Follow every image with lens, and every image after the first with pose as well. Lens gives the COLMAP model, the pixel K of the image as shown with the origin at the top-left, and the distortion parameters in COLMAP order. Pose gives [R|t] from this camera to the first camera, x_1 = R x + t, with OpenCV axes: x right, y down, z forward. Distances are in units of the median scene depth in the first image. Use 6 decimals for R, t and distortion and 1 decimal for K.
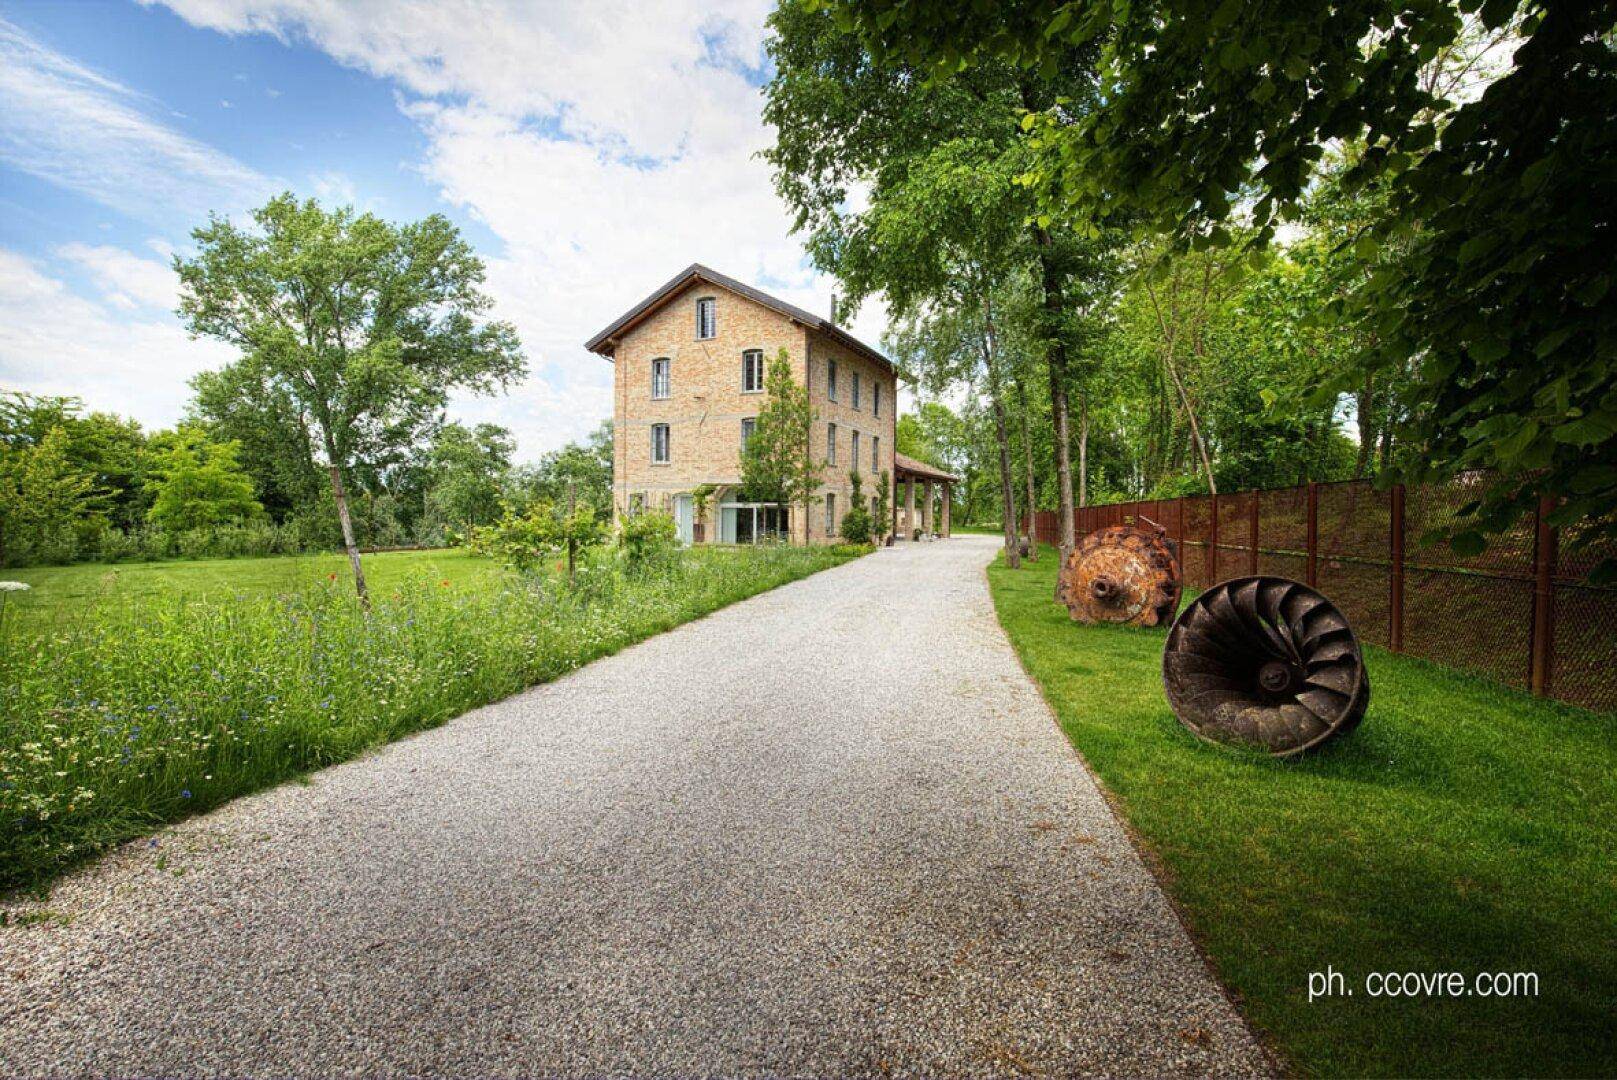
lens RADIAL K [[741.4, 0, 819.7], [0, 741.4, 539.3], [0, 0, 1]] dist [-0.002082, 0.000282]
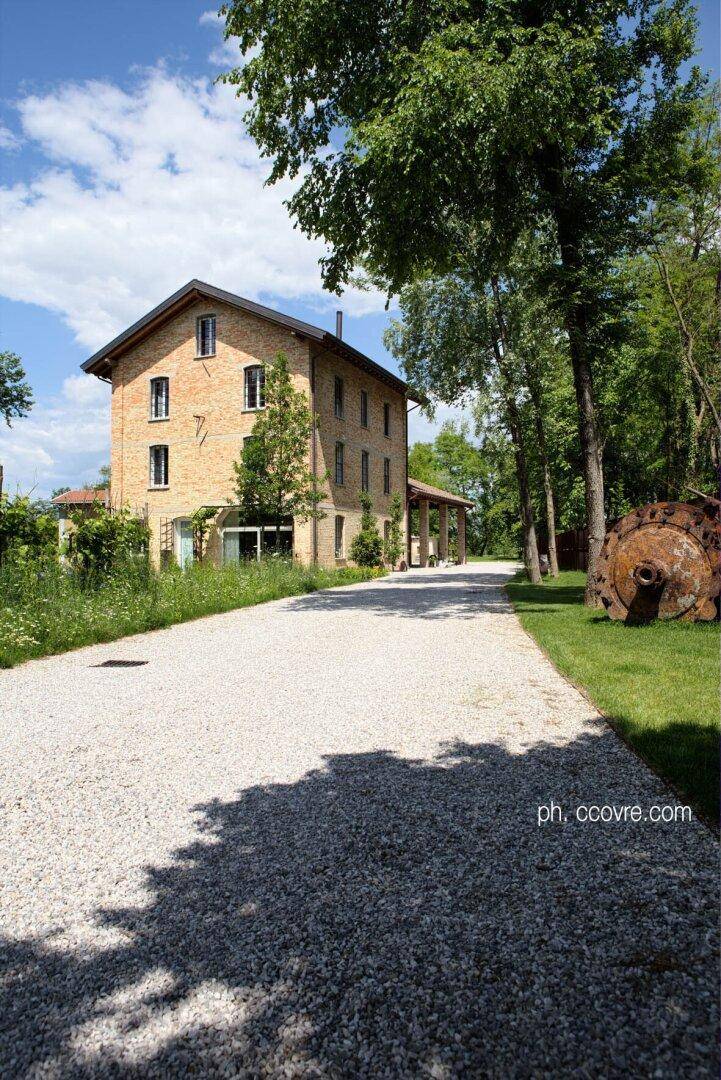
lens RADIAL K [[742.4, 0, 361.4], [0, 742.4, 543.0], [0, 0, 1]] dist [-0.078277, 0.023117]
pose [[0.999324, -0.017302, 0.032430, 0.027076], [0.018710, 0.998872, -0.043651, 0.035220], [-0.031638, 0.044228, 0.998520, 0.126034]]
